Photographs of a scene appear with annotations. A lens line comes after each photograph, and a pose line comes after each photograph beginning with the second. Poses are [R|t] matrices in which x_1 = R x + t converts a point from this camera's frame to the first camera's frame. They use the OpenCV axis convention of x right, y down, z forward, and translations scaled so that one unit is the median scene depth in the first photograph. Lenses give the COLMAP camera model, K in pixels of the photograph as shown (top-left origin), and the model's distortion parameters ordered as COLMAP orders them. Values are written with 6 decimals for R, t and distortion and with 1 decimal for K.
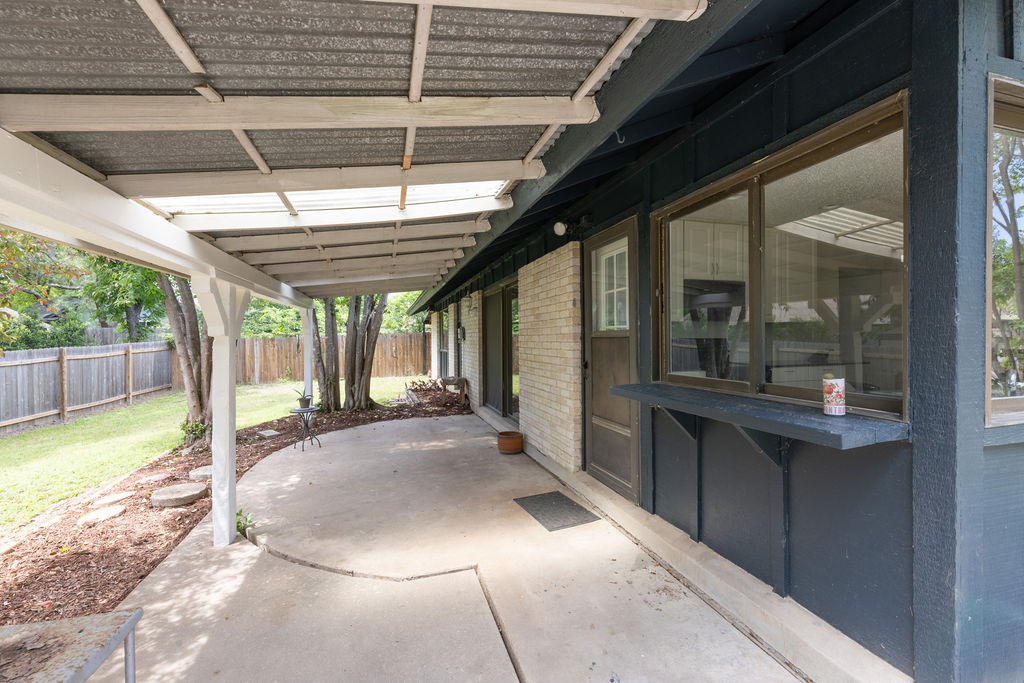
lens RADIAL K [[441.1, 0, 511.2], [0, 441.1, 341.8], [0, 0, 1]] dist [0.002741, -0.001694]
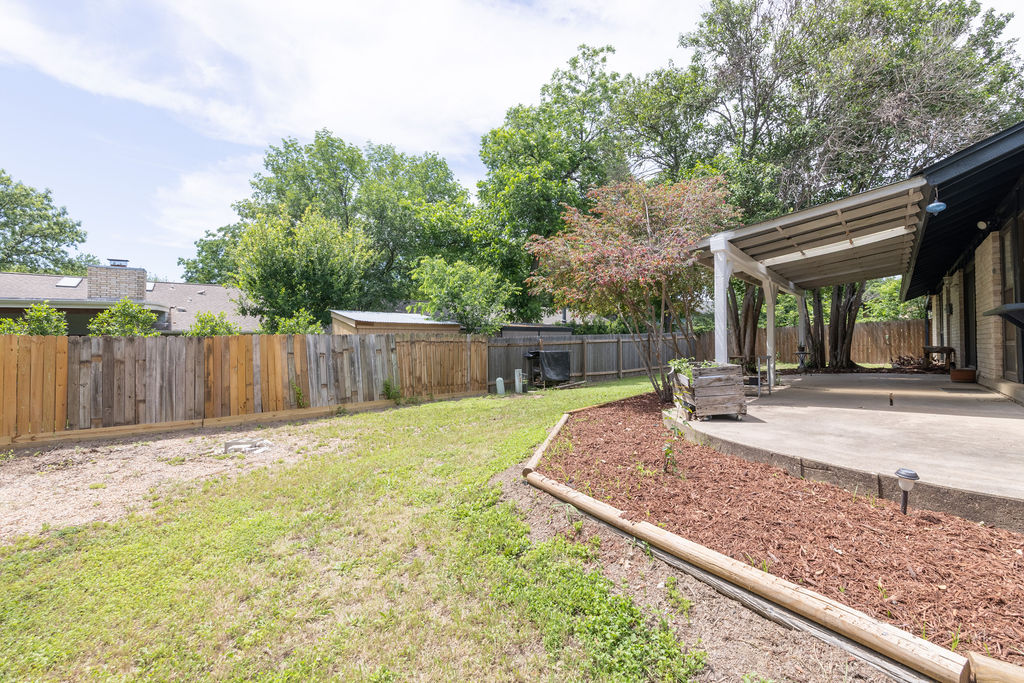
lens RADIAL K [[441.1, 0, 510.1], [0, 441.1, 341.5], [0, 0, 1]] dist [0.002741, -0.001694]
pose [[0.544739, -0.004240, -0.838595, 0.274844], [-0.005607, 0.999946, -0.008698, 0.097776], [0.838587, 0.009440, 0.544686, -0.683711]]
